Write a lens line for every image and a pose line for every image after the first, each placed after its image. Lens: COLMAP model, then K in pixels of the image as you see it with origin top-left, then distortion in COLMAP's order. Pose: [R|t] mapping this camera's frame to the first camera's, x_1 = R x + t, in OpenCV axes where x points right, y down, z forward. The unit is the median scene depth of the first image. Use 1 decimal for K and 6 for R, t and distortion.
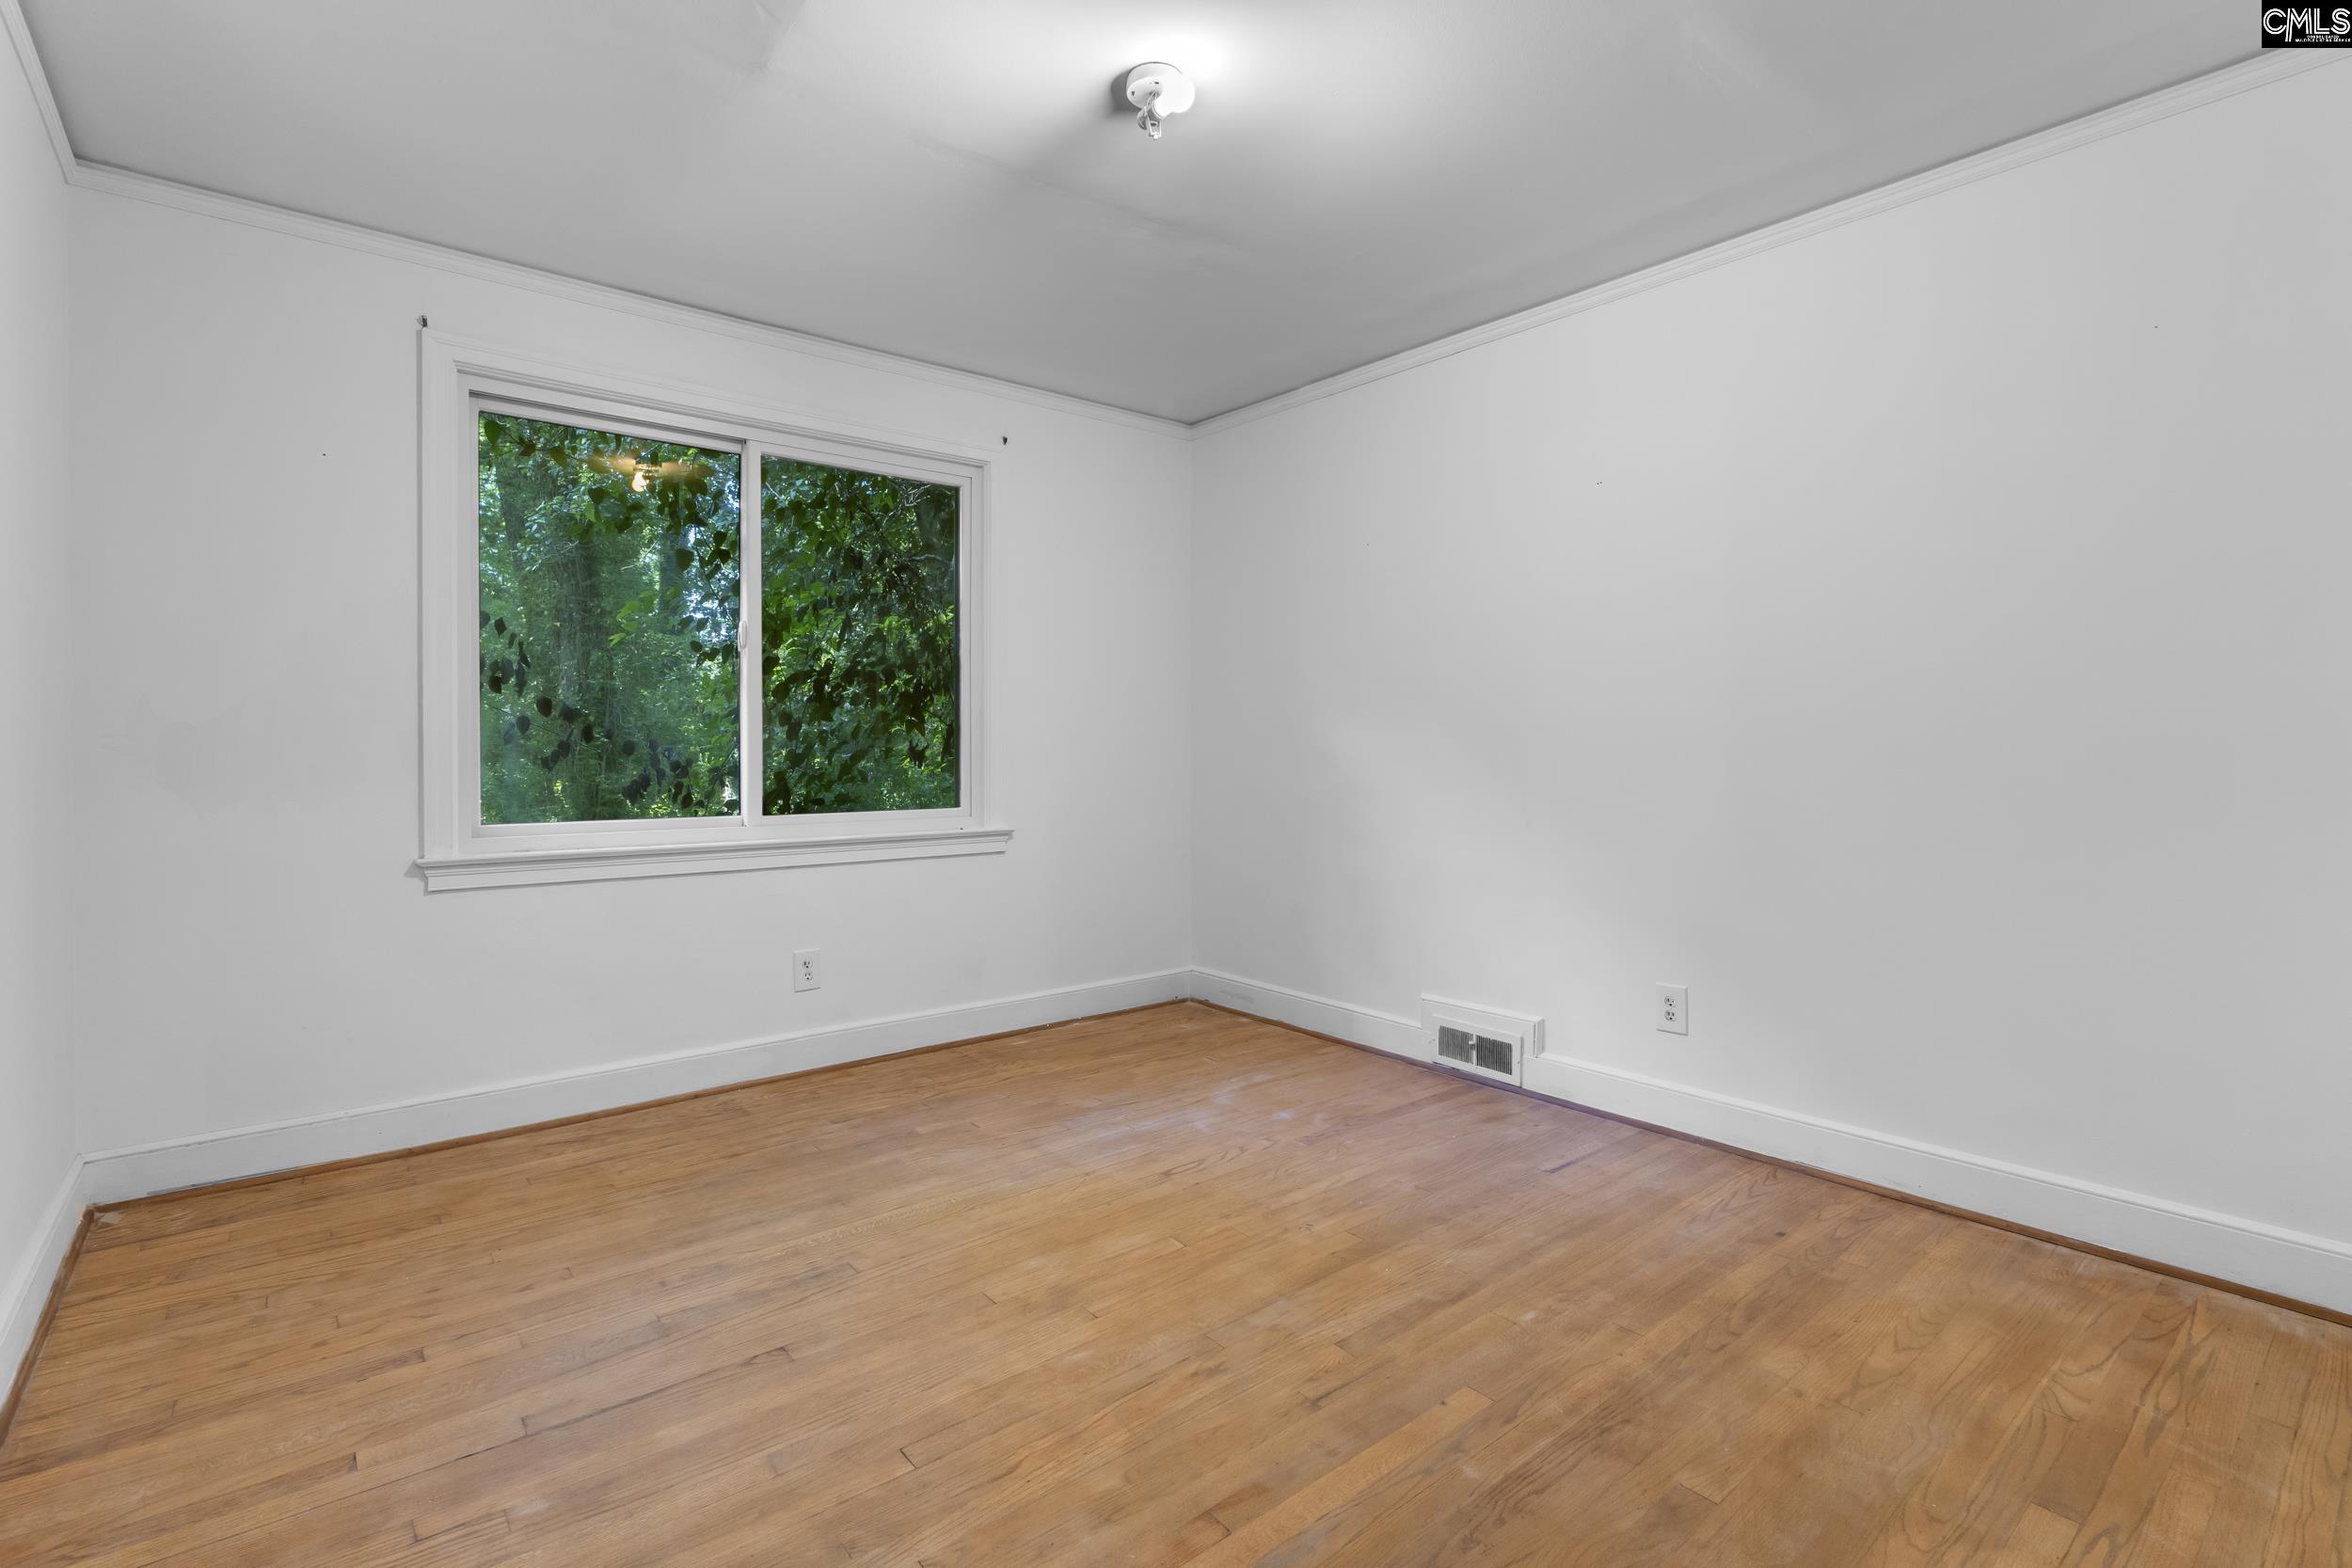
lens RADIAL K [[1077.2, 0, 1178.0], [0, 1077.2, 773.7], [0, 0, 1]] dist [0.000587, -0.000173]
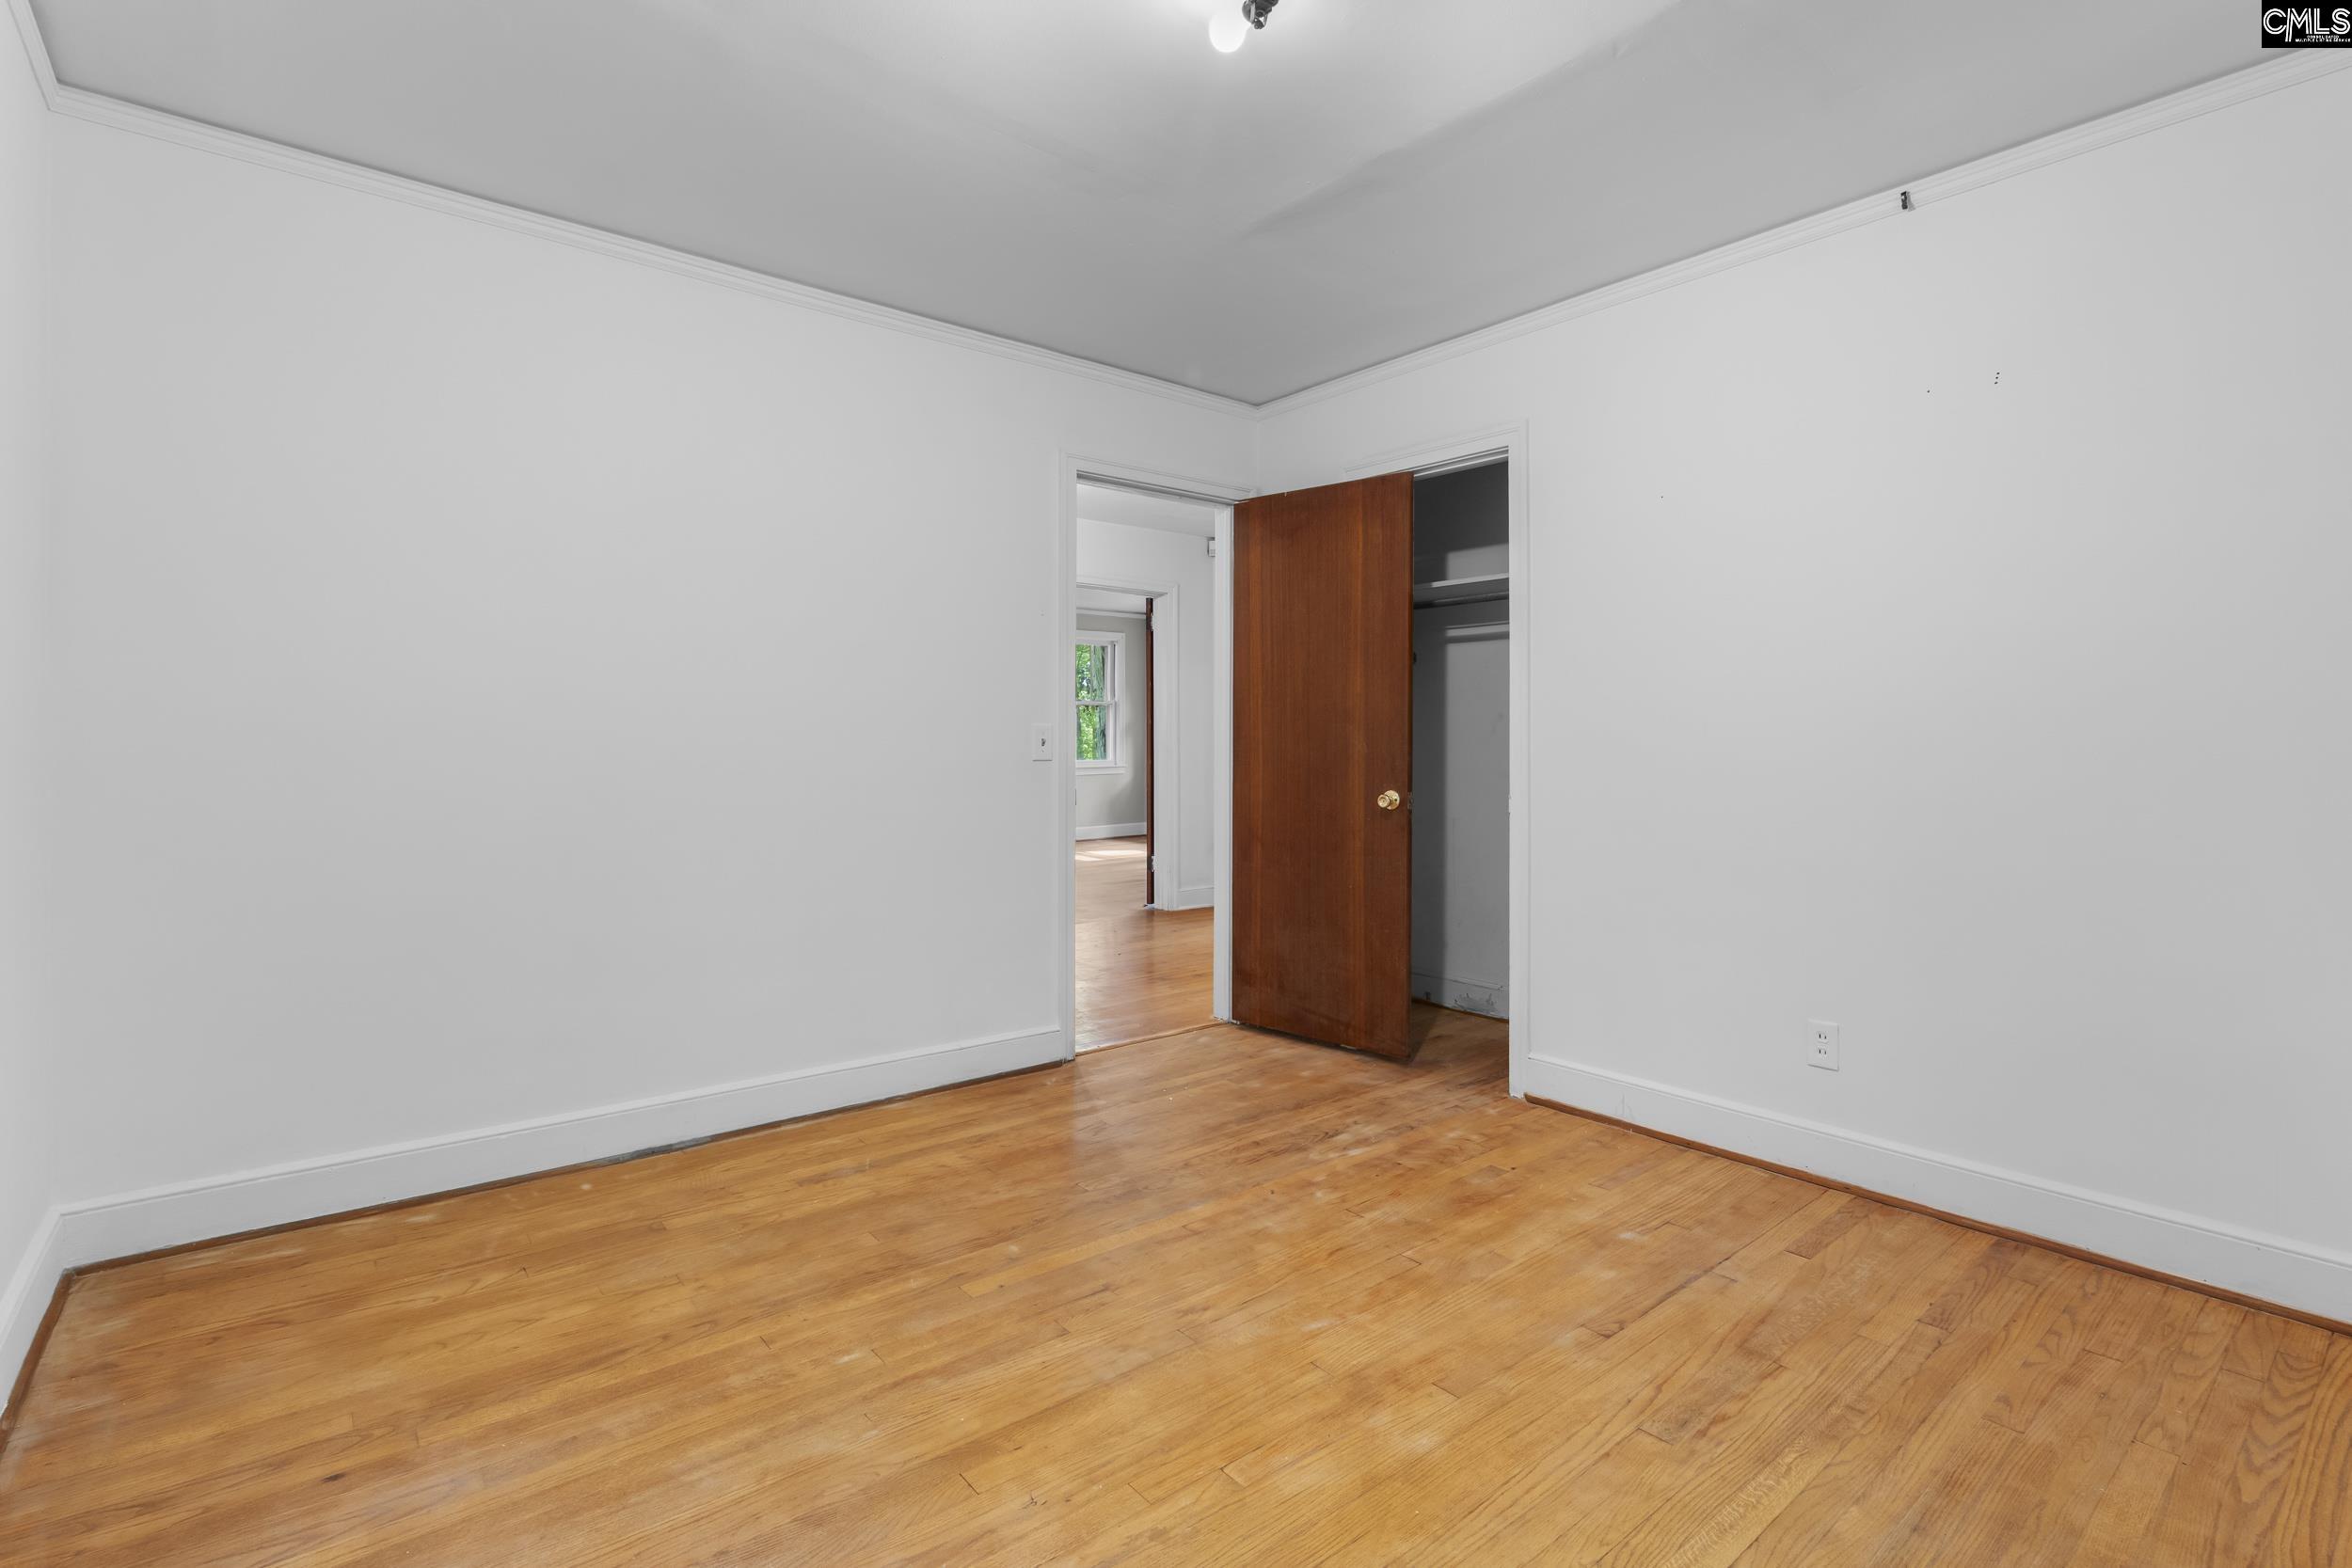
lens RADIAL K [[1077.2, 0, 1172.9], [0, 1077.2, 777.1], [0, 0, 1]] dist [0.000587, -0.000173]
pose [[-0.999961, -0.004745, 0.007414, 0.041180], [-0.004246, 0.997815, 0.065931, -0.064412], [-0.007711, 0.065897, -0.997797, 1.947604]]
